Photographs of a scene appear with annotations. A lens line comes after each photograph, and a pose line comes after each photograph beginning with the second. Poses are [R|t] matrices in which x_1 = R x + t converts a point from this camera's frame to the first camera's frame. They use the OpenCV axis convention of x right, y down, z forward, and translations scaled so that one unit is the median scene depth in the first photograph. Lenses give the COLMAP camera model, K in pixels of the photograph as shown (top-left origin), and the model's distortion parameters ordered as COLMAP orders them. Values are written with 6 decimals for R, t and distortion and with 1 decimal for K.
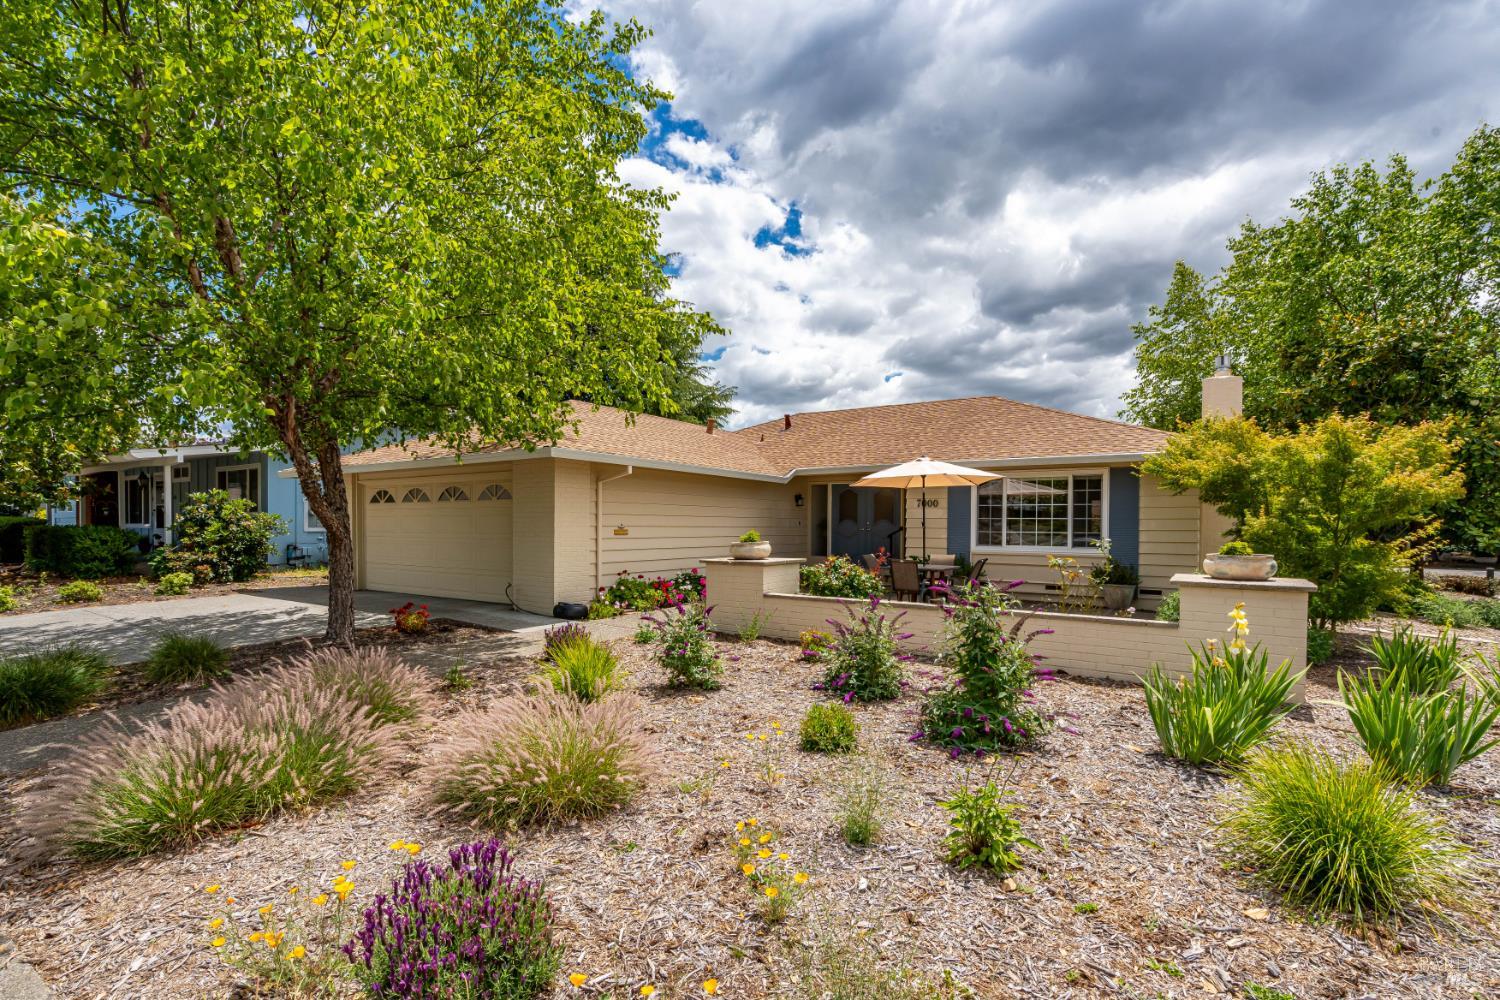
lens RADIAL K [[686.4, 0, 745.1], [0, 686.4, 527.8], [0, 0, 1]] dist [-0.007983, 0.004560]
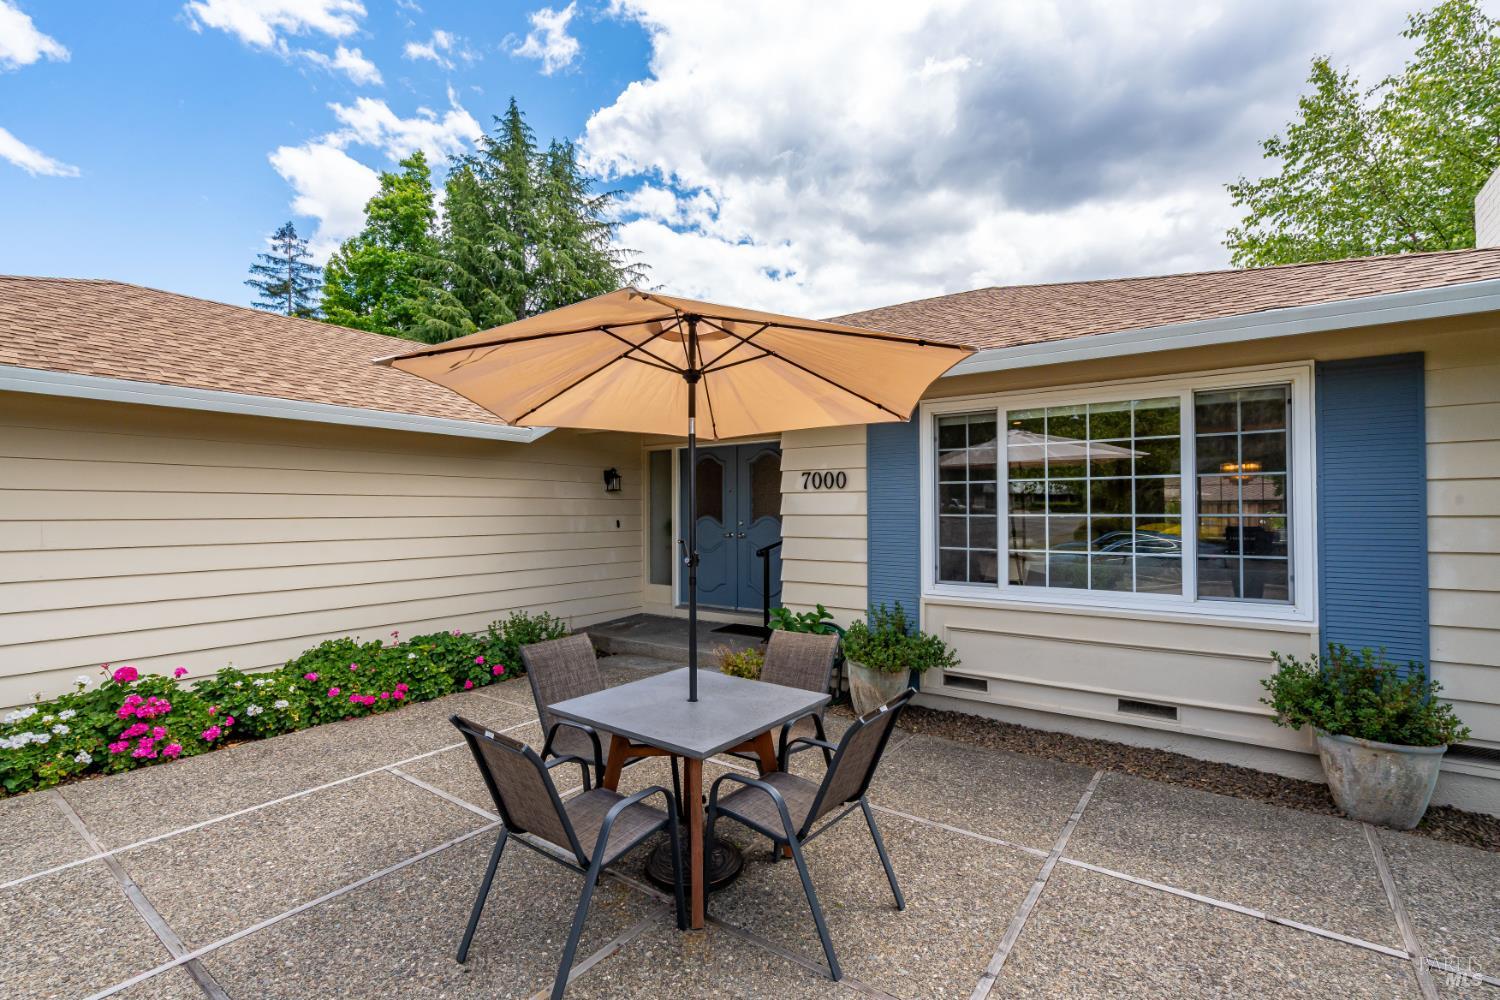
lens RADIAL K [[686.4, 0, 756.5], [0, 686.4, 497.8], [0, 0, 1]] dist [-0.007983, 0.004560]
pose [[0.999875, -0.015836, 0.000371, 0.244781], [0.015840, 0.999657, -0.020863, -0.017775], [-0.000041, 0.020867, 0.999782, 0.627475]]
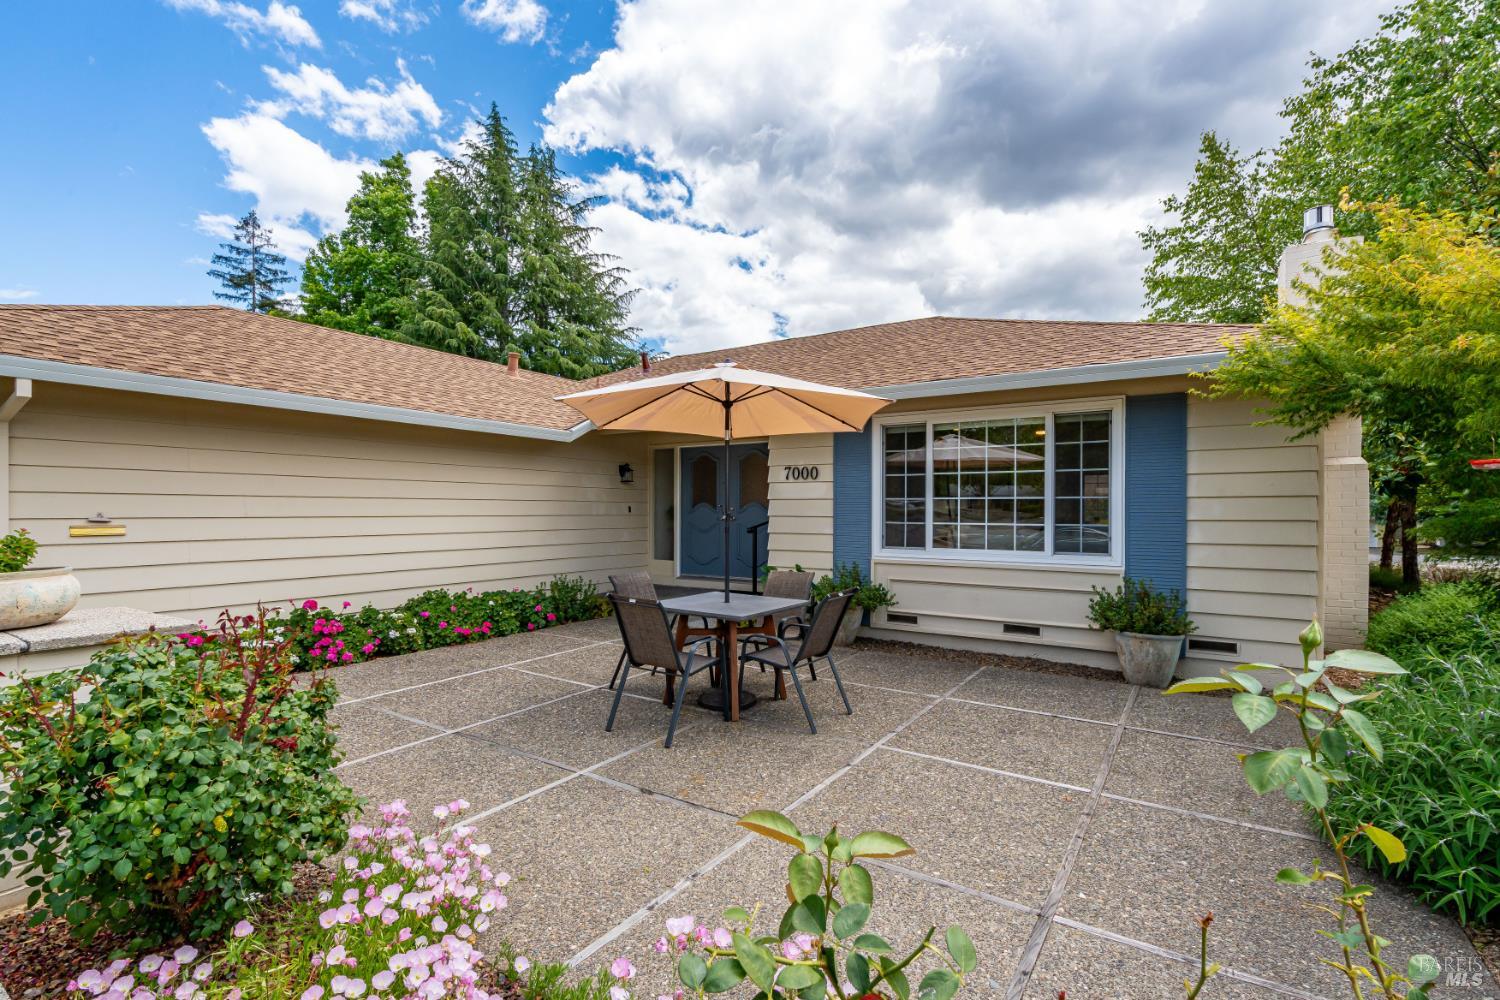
lens RADIAL K [[686.4, 0, 753.4], [0, 686.4, 515.3], [0, 0, 1]] dist [-0.007983, 0.004560]
pose [[0.999070, -0.008619, 0.042251, 0.220584], [0.008403, 0.999951, 0.005308, -0.004593], [-0.042294, -0.004948, 0.999093, 0.473892]]
